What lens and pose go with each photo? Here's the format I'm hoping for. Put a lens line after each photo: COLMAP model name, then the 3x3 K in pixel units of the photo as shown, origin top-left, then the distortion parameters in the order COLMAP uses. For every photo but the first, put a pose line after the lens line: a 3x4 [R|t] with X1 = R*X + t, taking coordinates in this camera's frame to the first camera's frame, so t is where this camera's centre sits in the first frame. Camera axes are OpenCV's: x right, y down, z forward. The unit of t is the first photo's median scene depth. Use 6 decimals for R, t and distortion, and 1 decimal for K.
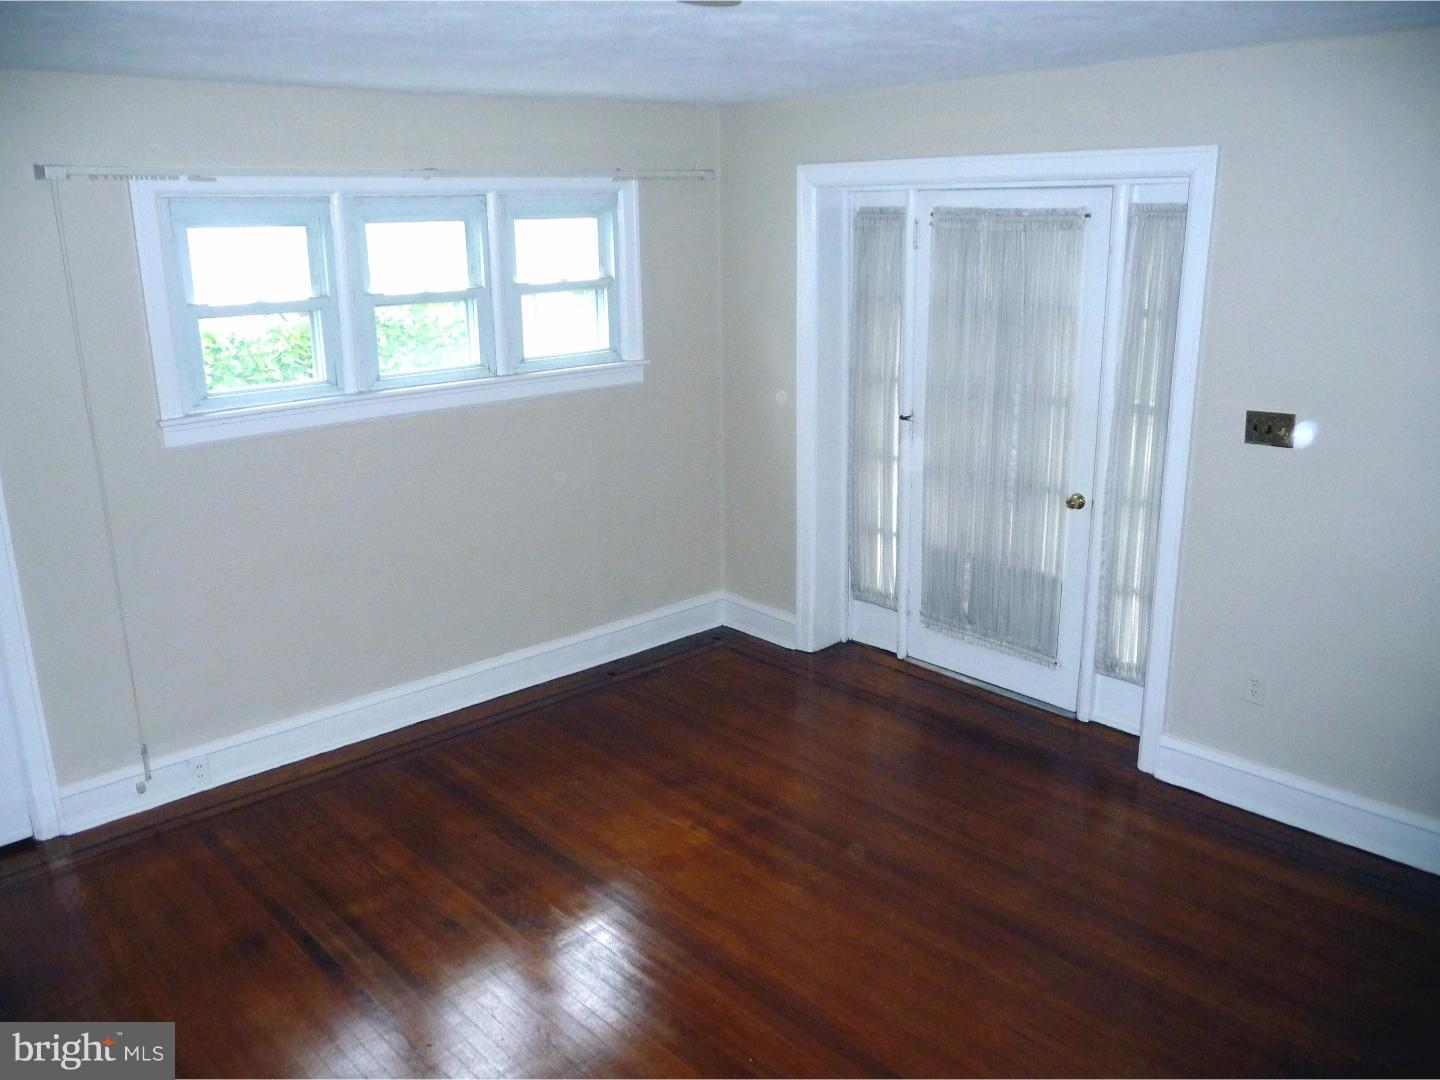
lens RADIAL K [[1173.3, 0, 724.7], [0, 1173.3, 535.7], [0, 0, 1]] dist [-0.042841, 0.028071]
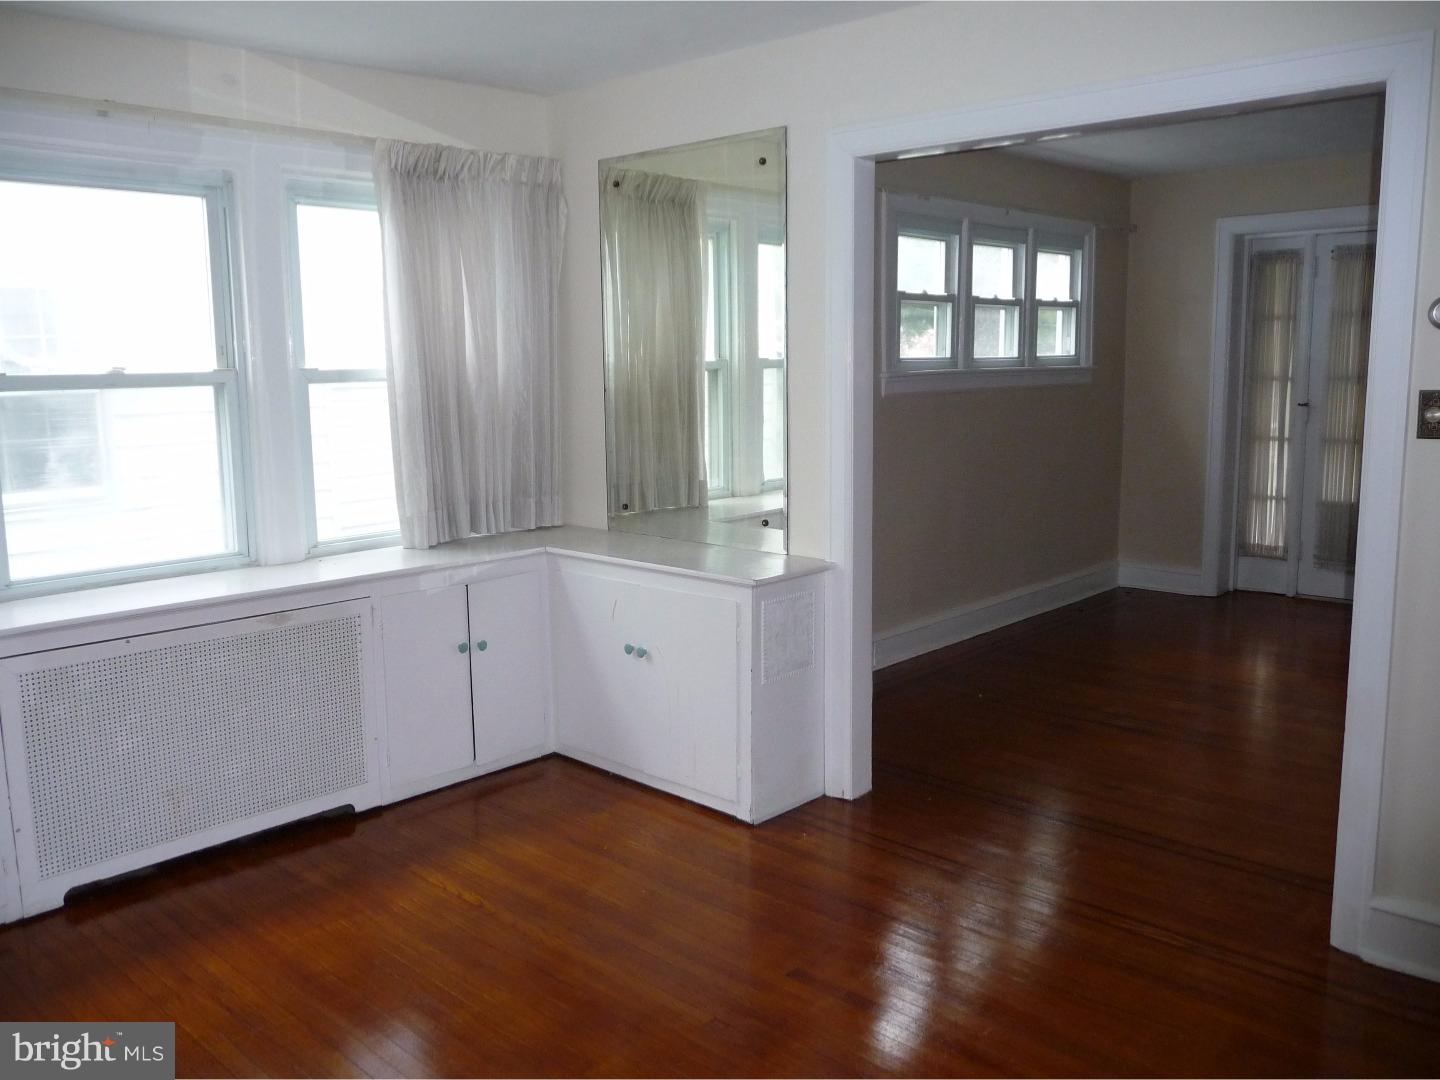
lens RADIAL K [[1173.3, 0, 711.2], [0, 1173.3, 536.9], [0, 0, 1]] dist [-0.042841, 0.028071]
pose [[0.997430, -0.010931, 0.070816, -0.661933], [0.019408, 0.992566, -0.120150, 0.209452], [-0.068976, 0.121215, 0.990227, -0.256402]]
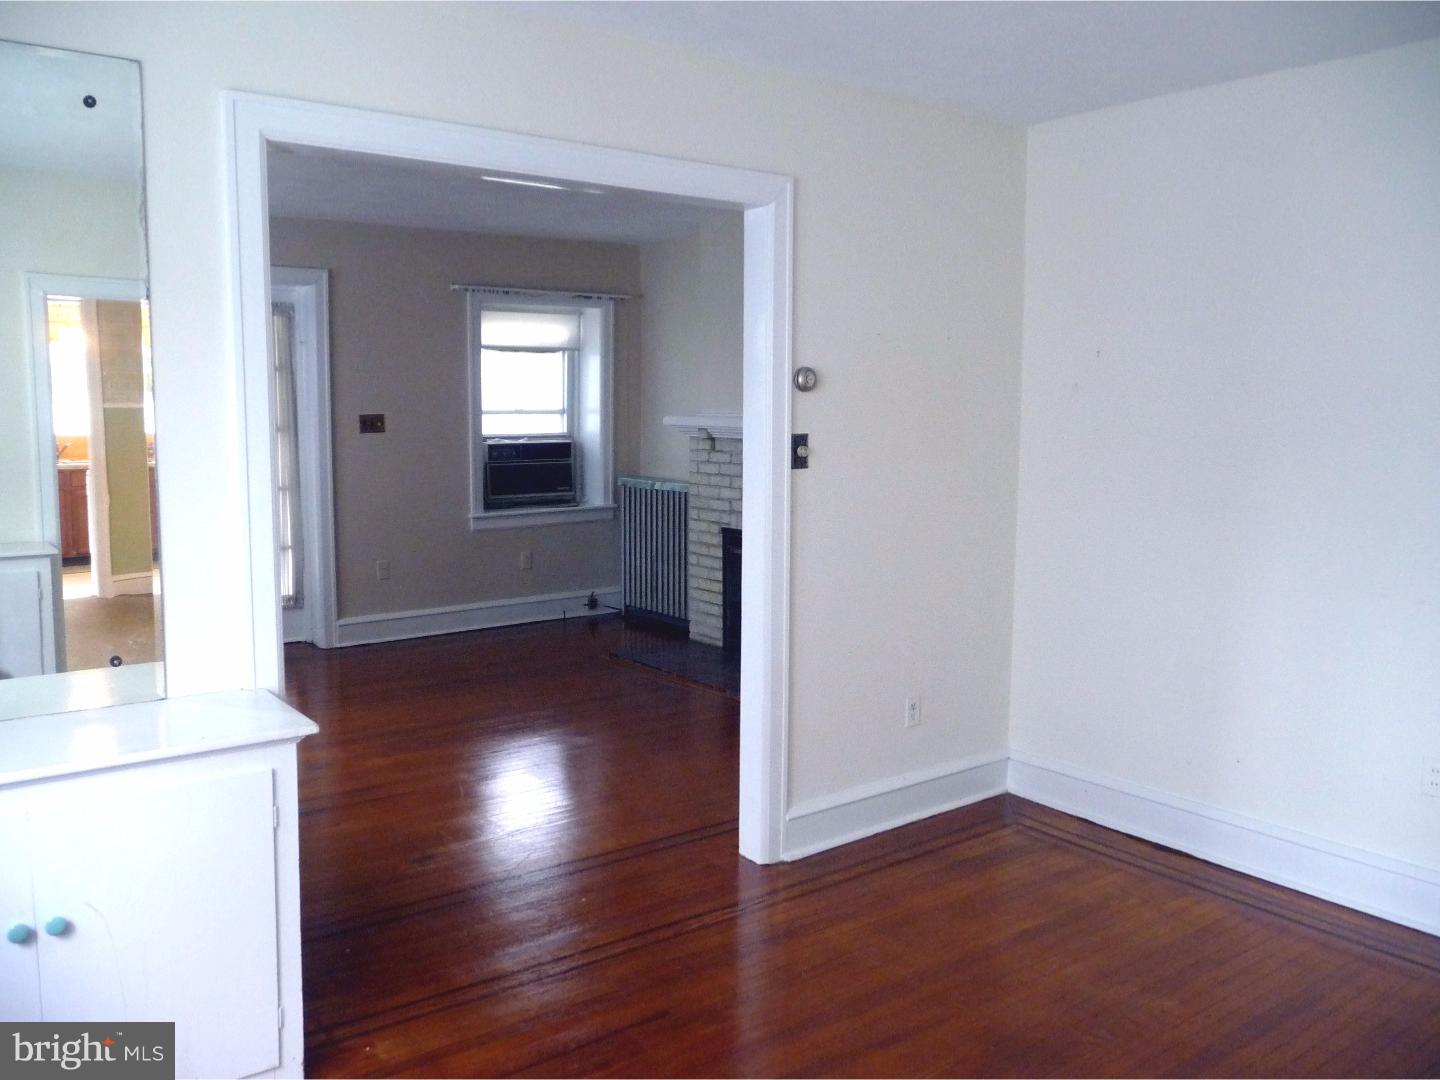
lens RADIAL K [[1173.3, 0, 721.0], [0, 1173.3, 533.5], [0, 0, 1]] dist [-0.042841, 0.028071]
pose [[0.105521, -0.096342, 0.989739, -1.063963], [0.261688, 0.962905, 0.065830, 0.079306], [-0.959367, 0.252057, 0.126818, 0.224759]]
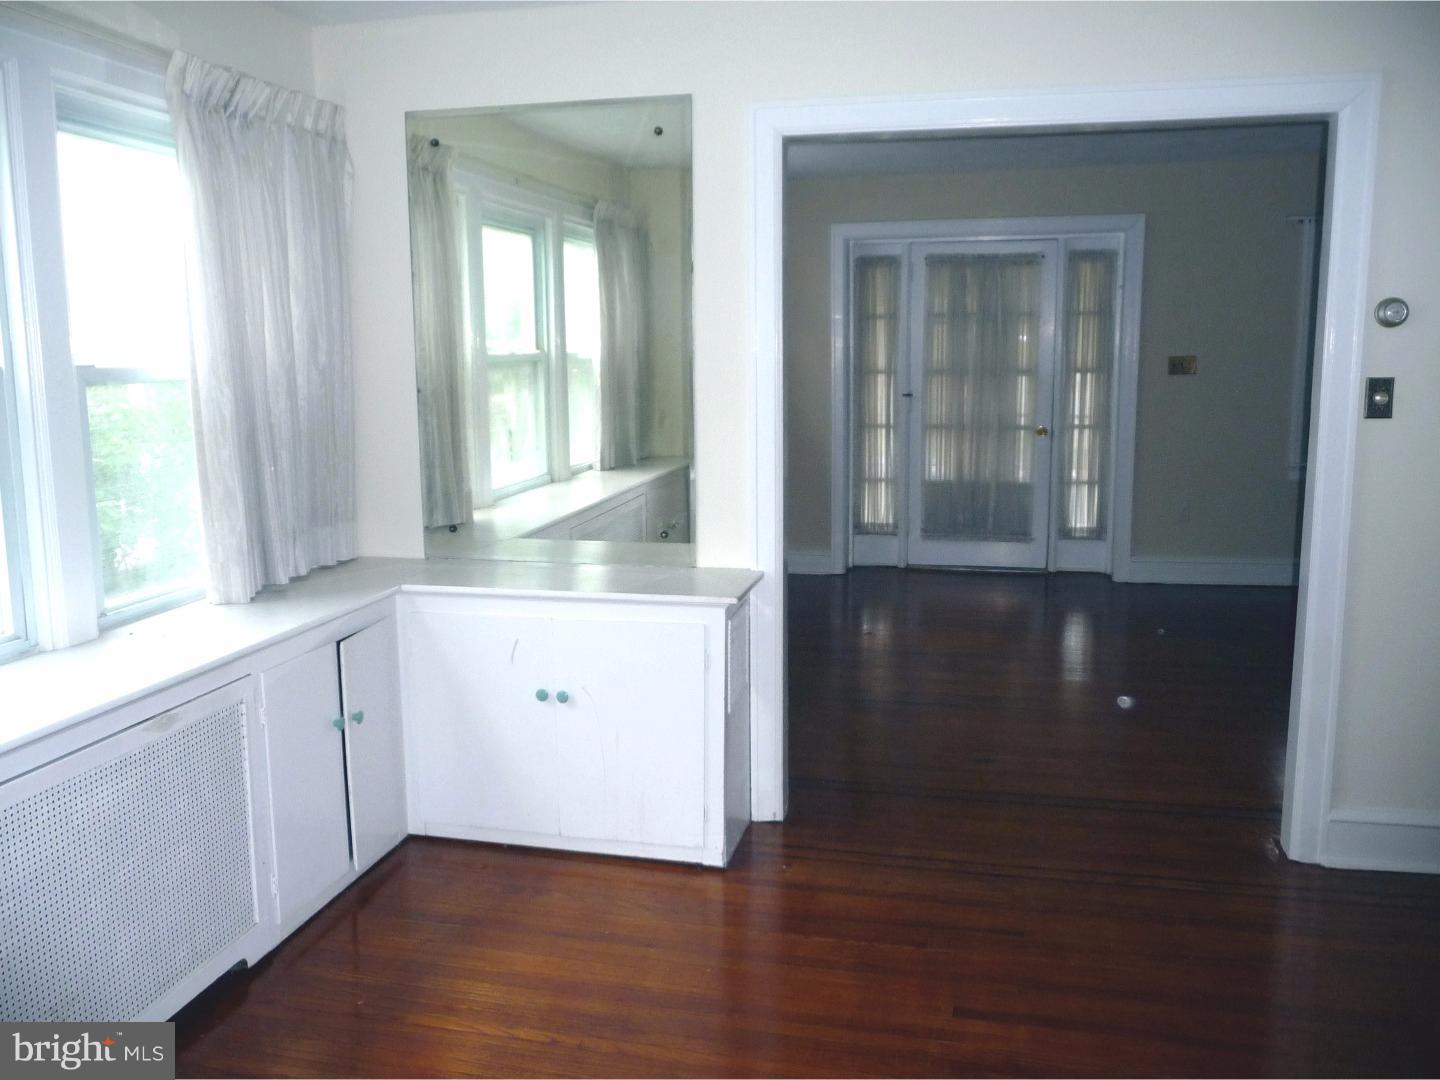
lens RADIAL K [[1173.3, 0, 718.3], [0, 1173.3, 536.9], [0, 0, 1]] dist [-0.042841, 0.028071]
pose [[0.824771, -0.085543, 0.558959, -0.961291], [0.151991, 0.985651, -0.073426, 0.161242], [-0.544657, 0.145516, 0.825938, -0.070120]]
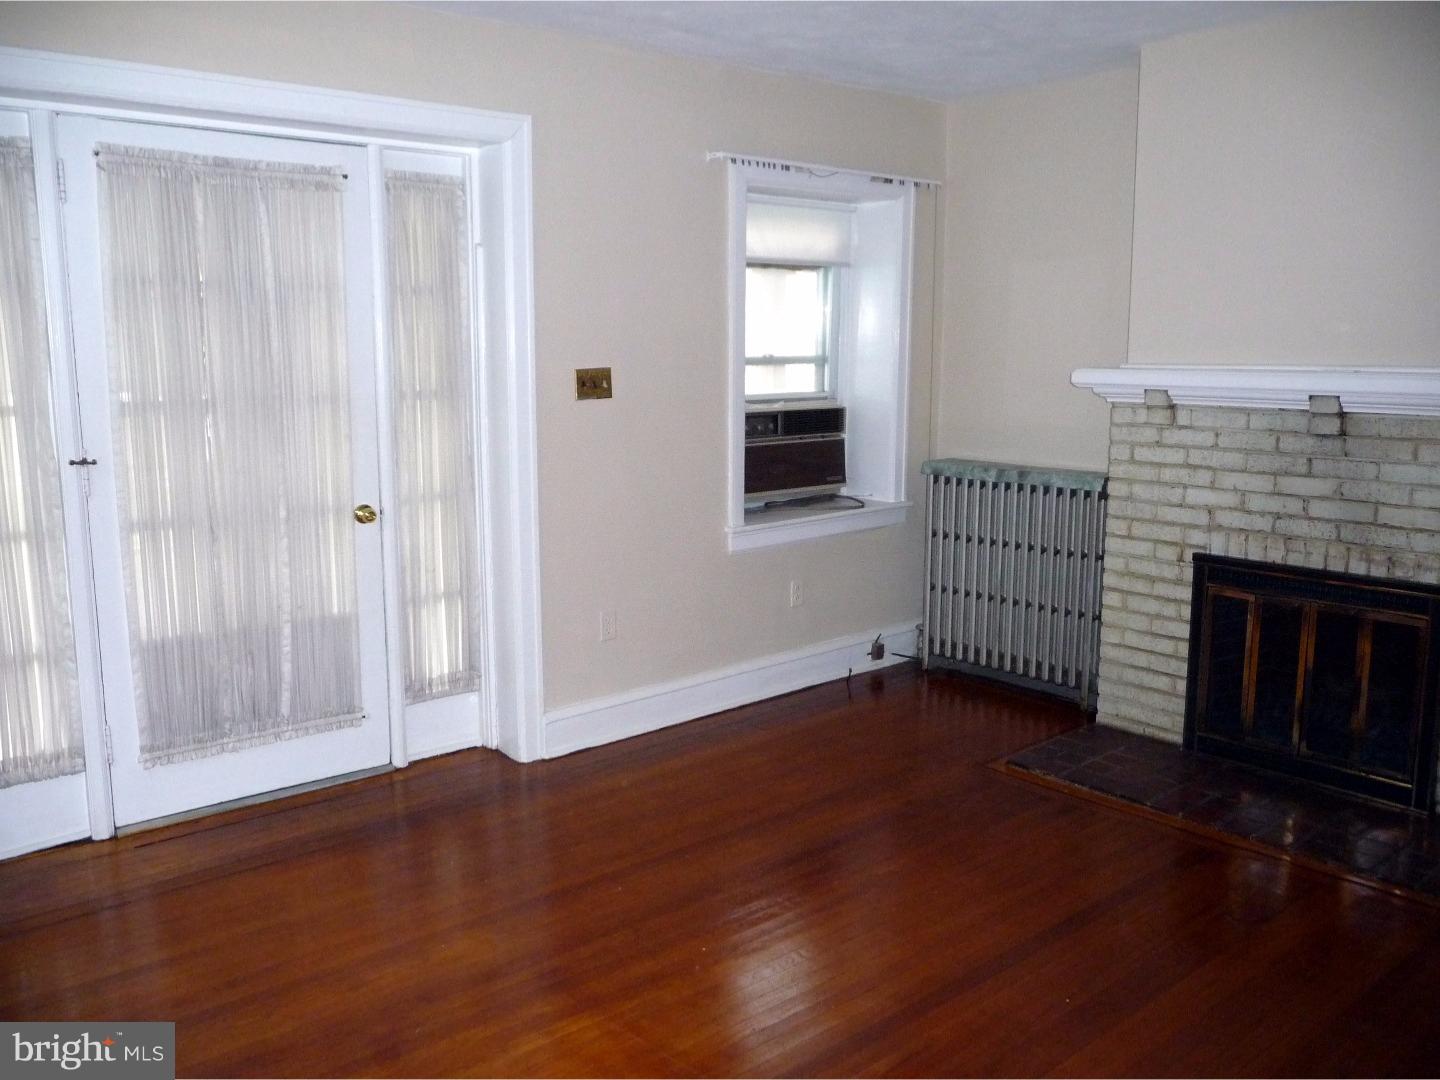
lens RADIAL K [[1173.3, 0, 712.2], [0, 1173.3, 529.3], [0, 0, 1]] dist [-0.042841, 0.028071]
pose [[0.049124, -0.144788, 0.988243, -0.513640], [0.269021, 0.954789, 0.126514, -0.056741], [-0.961881, 0.259643, 0.085854, 0.671000]]
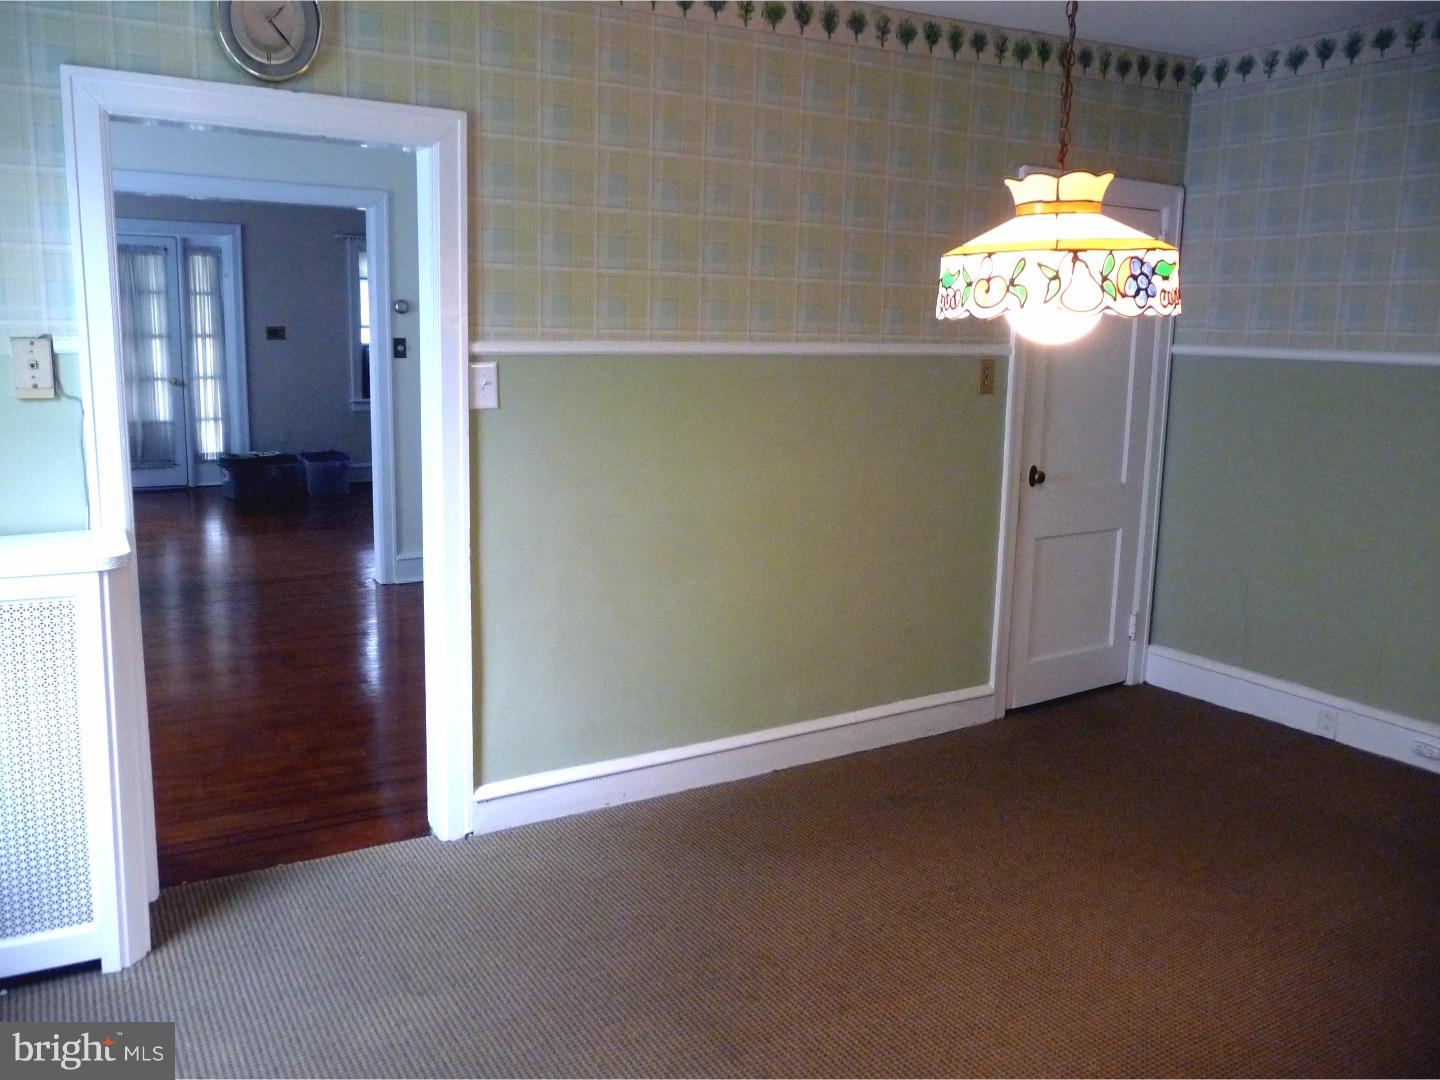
lens RADIAL K [[1173.3, 0, 727.4], [0, 1173.3, 528.1], [0, 0, 1]] dist [-0.042841, 0.028071]
pose [[0.193352, -0.149550, 0.969665, -1.567071], [0.239423, 0.965628, 0.101186, 0.250242], [-0.951468, 0.212596, 0.222512, -0.369399]]
